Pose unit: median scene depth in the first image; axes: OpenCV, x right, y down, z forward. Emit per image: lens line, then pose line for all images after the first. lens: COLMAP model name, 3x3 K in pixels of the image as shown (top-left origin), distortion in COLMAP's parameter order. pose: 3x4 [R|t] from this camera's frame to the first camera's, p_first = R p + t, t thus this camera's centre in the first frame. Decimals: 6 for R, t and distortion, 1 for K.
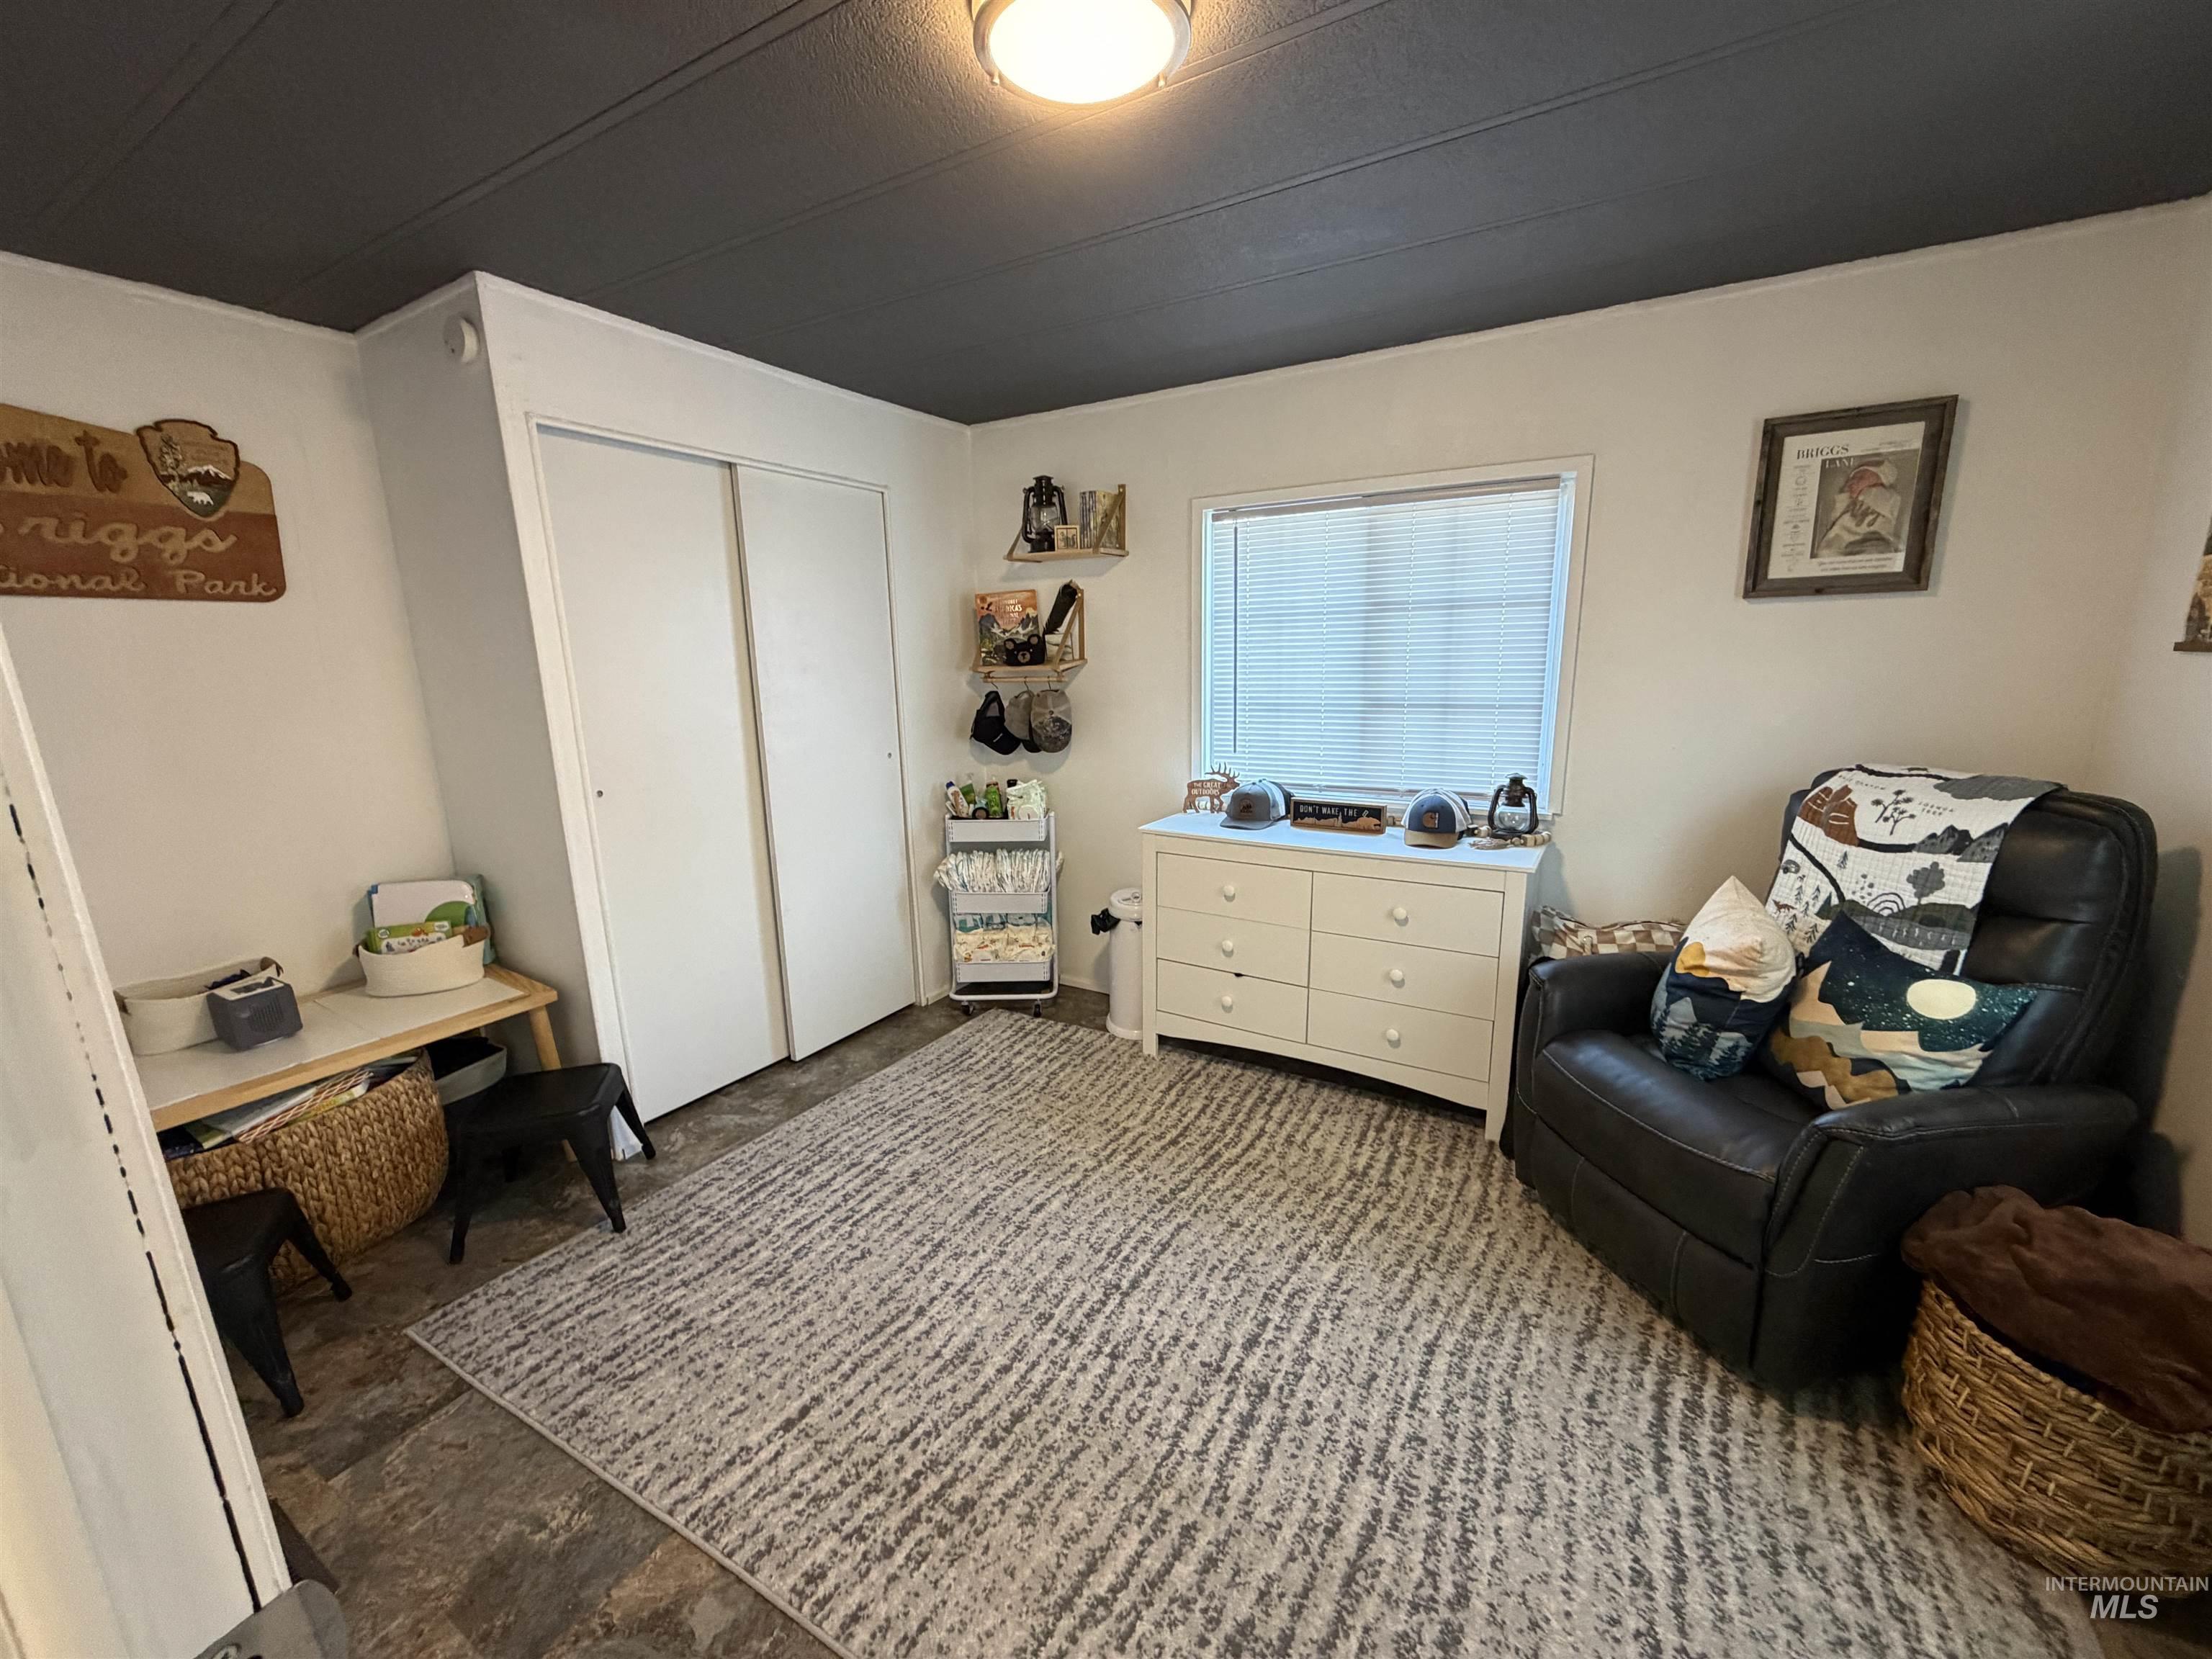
lens RADIAL K [[878.3, 0, 1102.1], [0, 878.3, 831.4], [0, 0, 1]] dist [-0.000842, -0.000067]
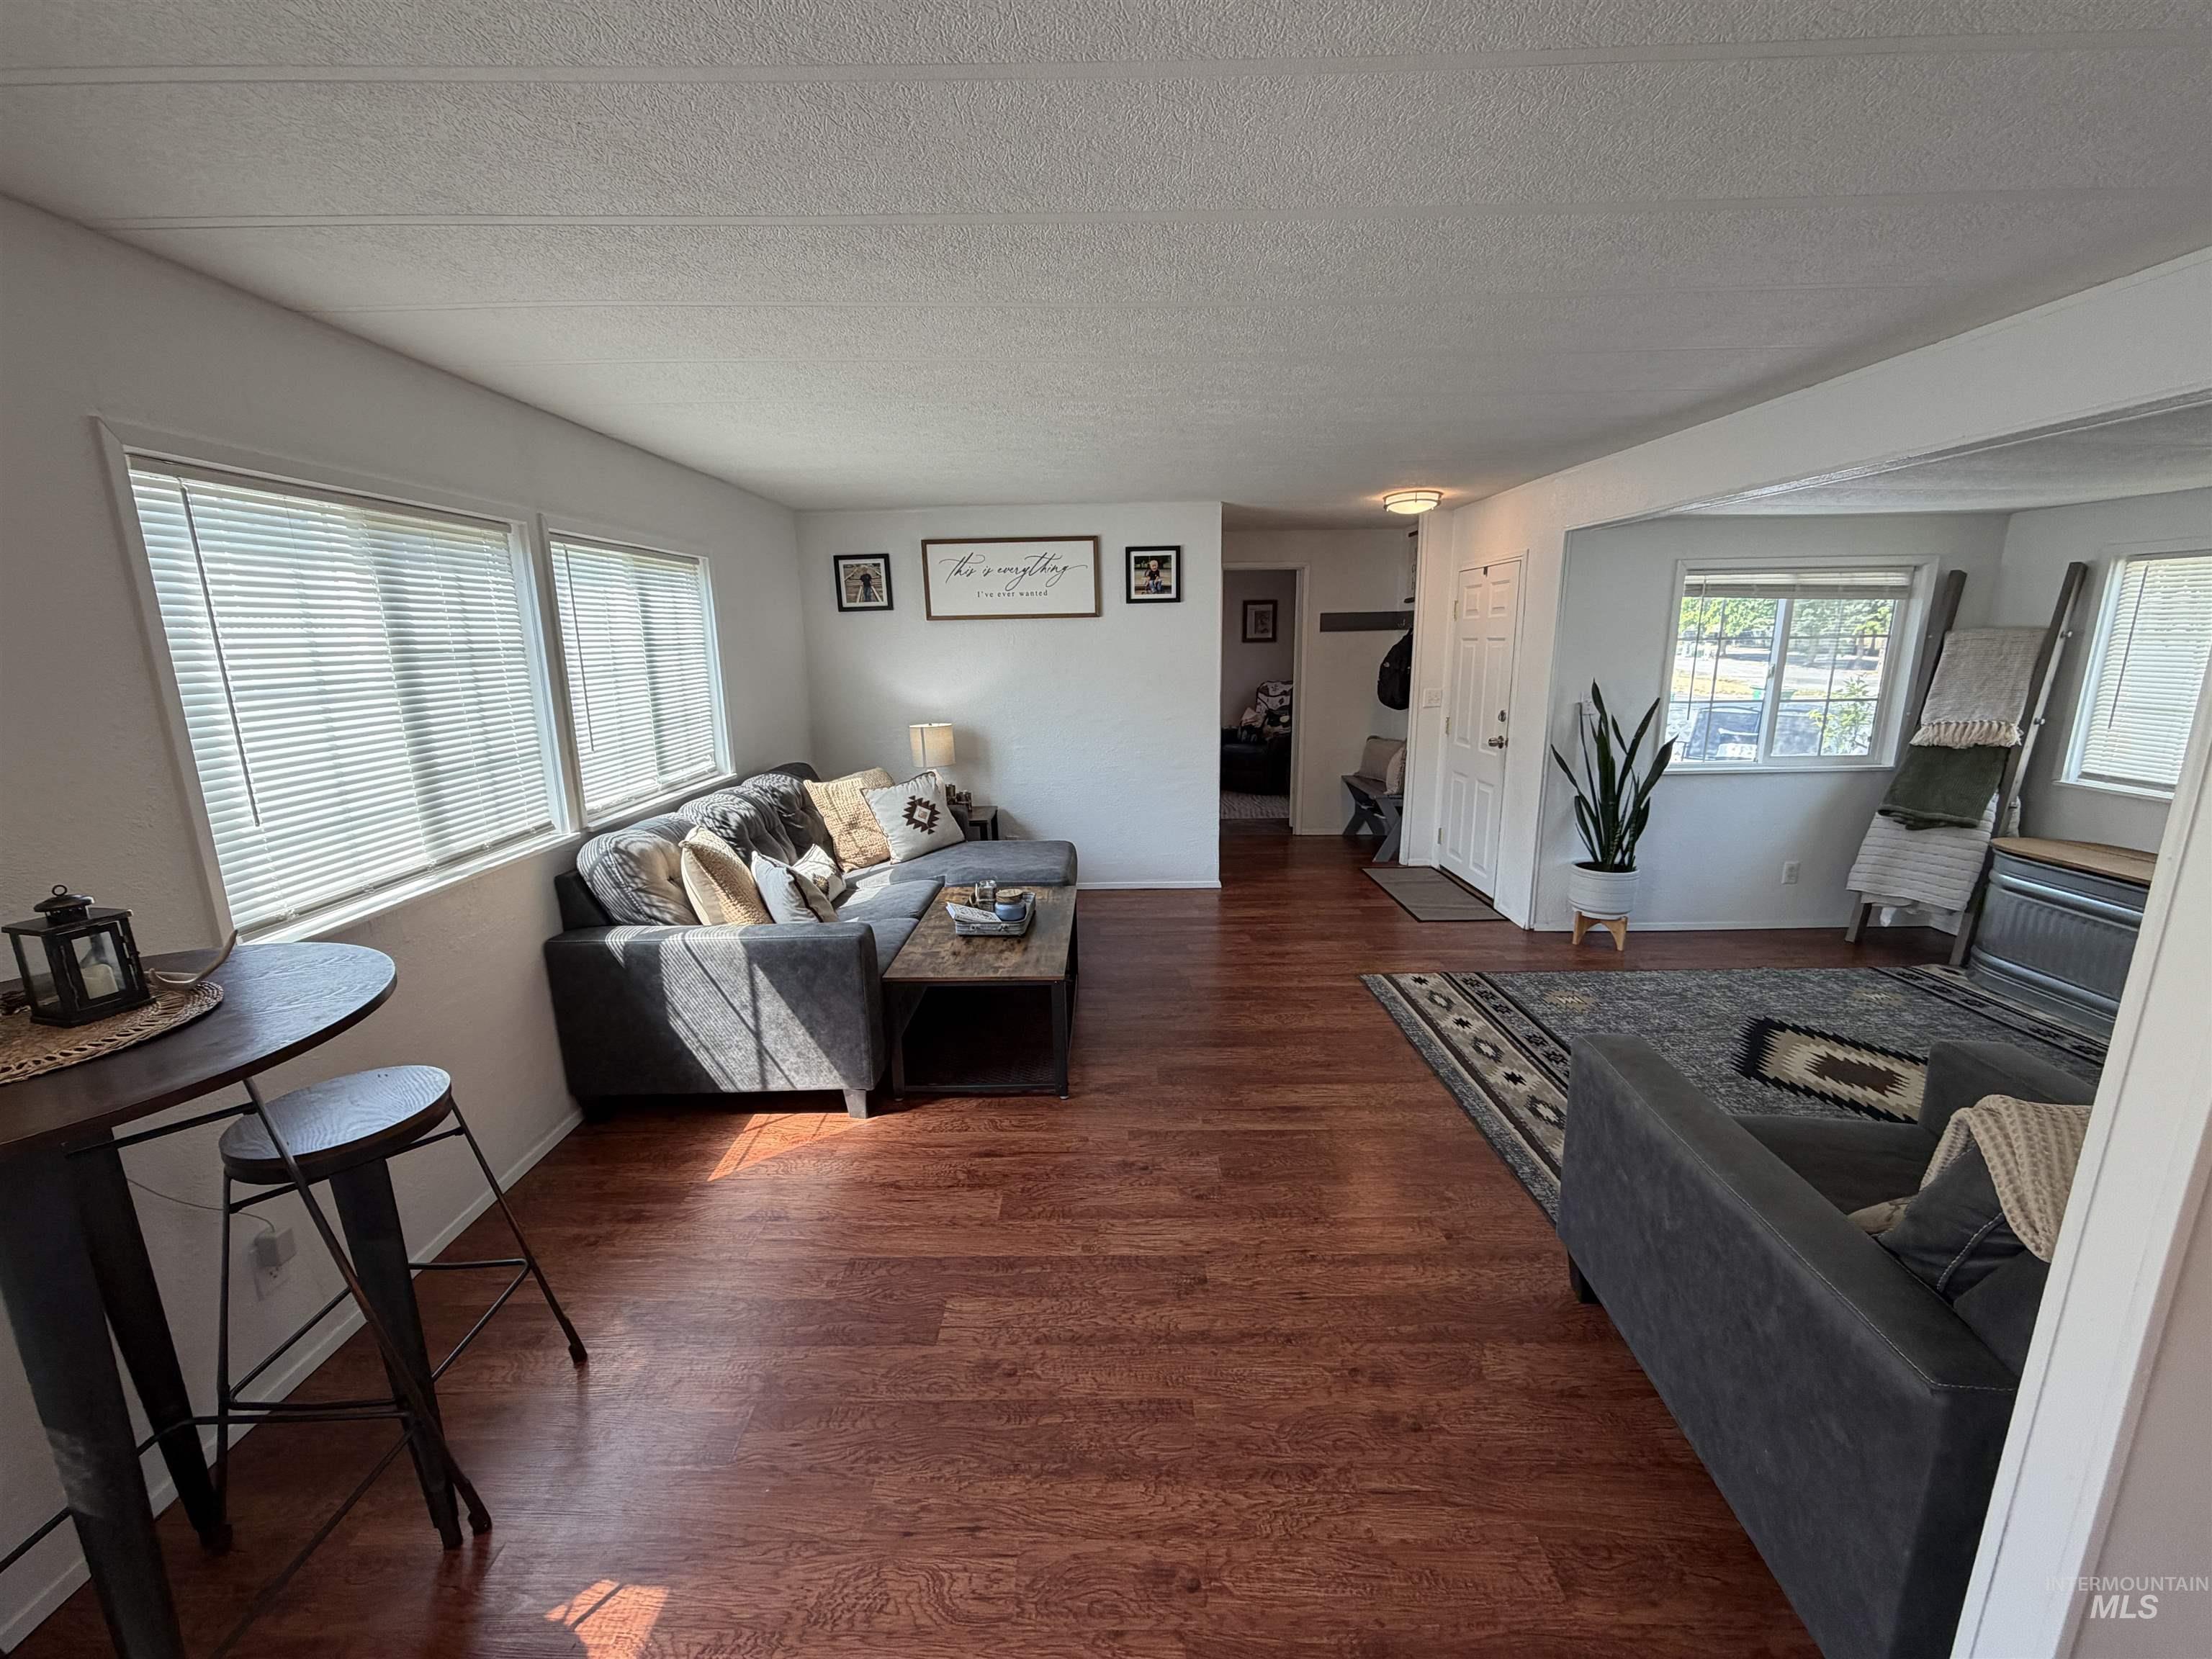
lens RADIAL K [[878.3, 0, 1102.1], [0, 878.3, 831.4], [0, 0, 1]] dist [-0.000842, -0.000067]
pose [[0.862134, -0.096418, 0.497423, -2.176670], [0.098531, 0.994889, 0.022071, 0.504760], [-0.497009, 0.029984, 0.867227, -2.444114]]
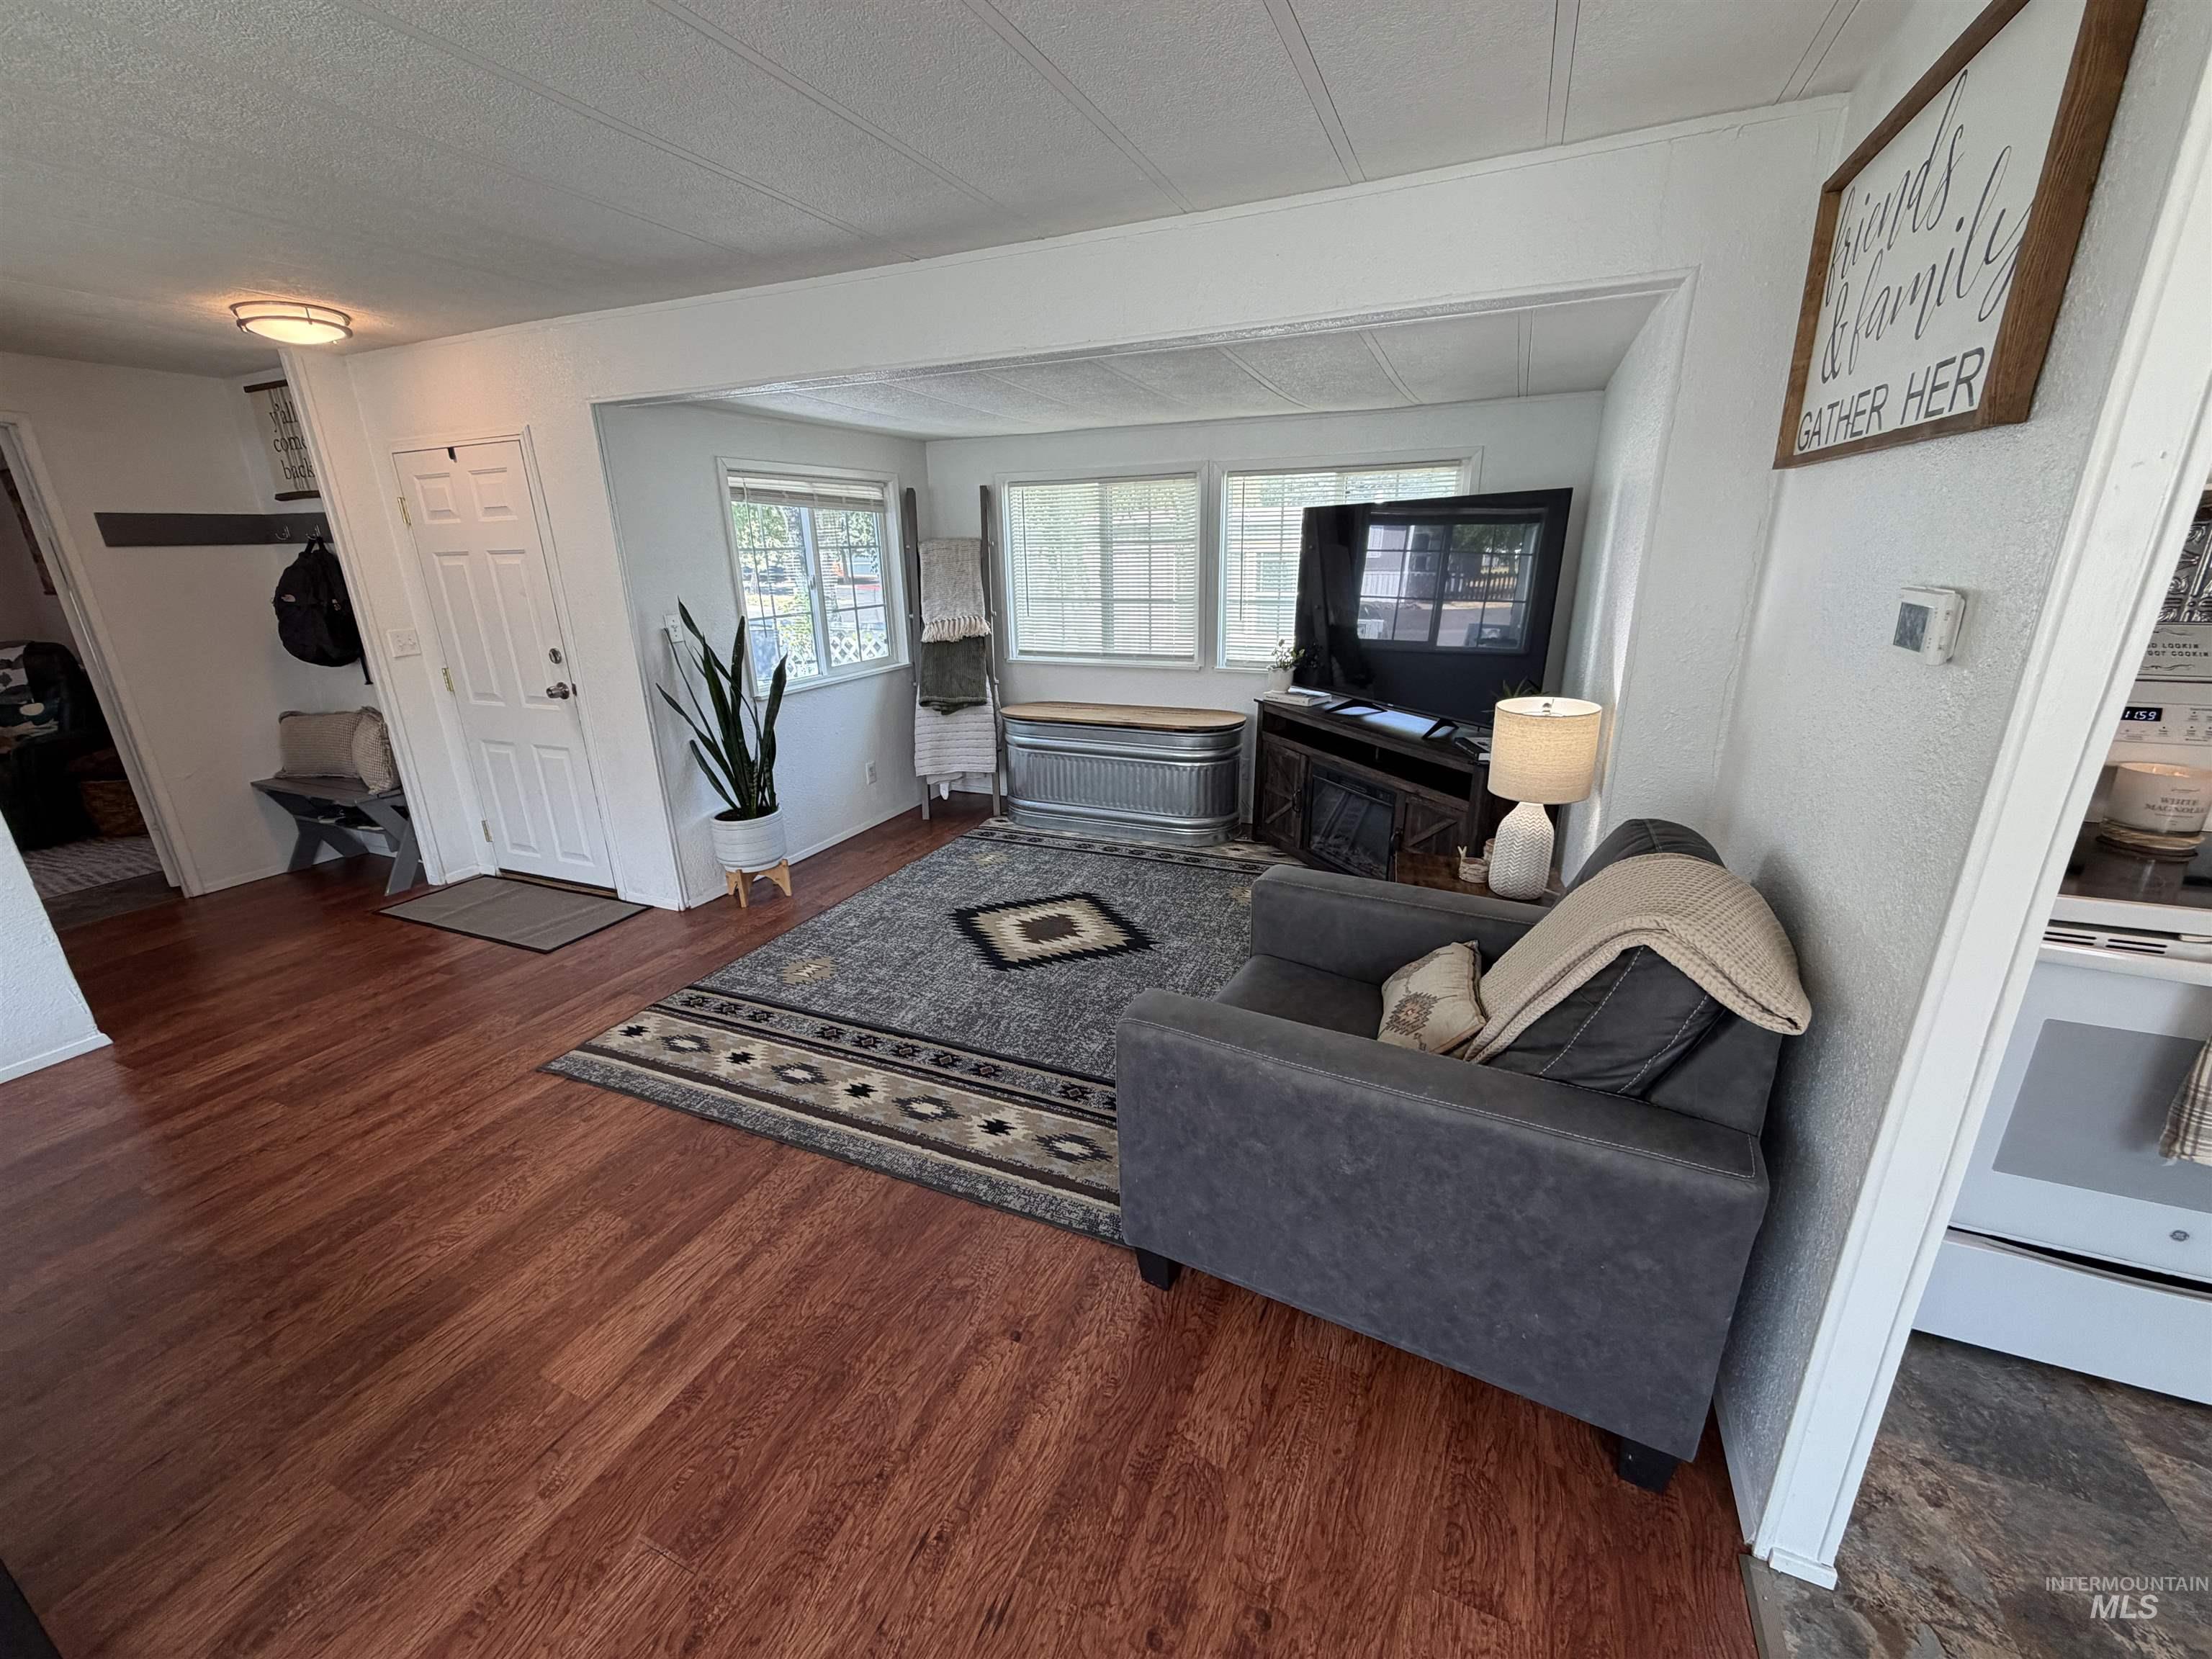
lens RADIAL K [[878.3, 0, 1102.1], [0, 878.3, 831.4], [0, 0, 1]] dist [-0.000842, -0.000067]
pose [[-0.116136, -0.282534, 0.952201, -1.914024], [0.230957, 0.924728, 0.302551, 0.375502], [-0.966008, 0.255054, -0.042141, -1.700350]]
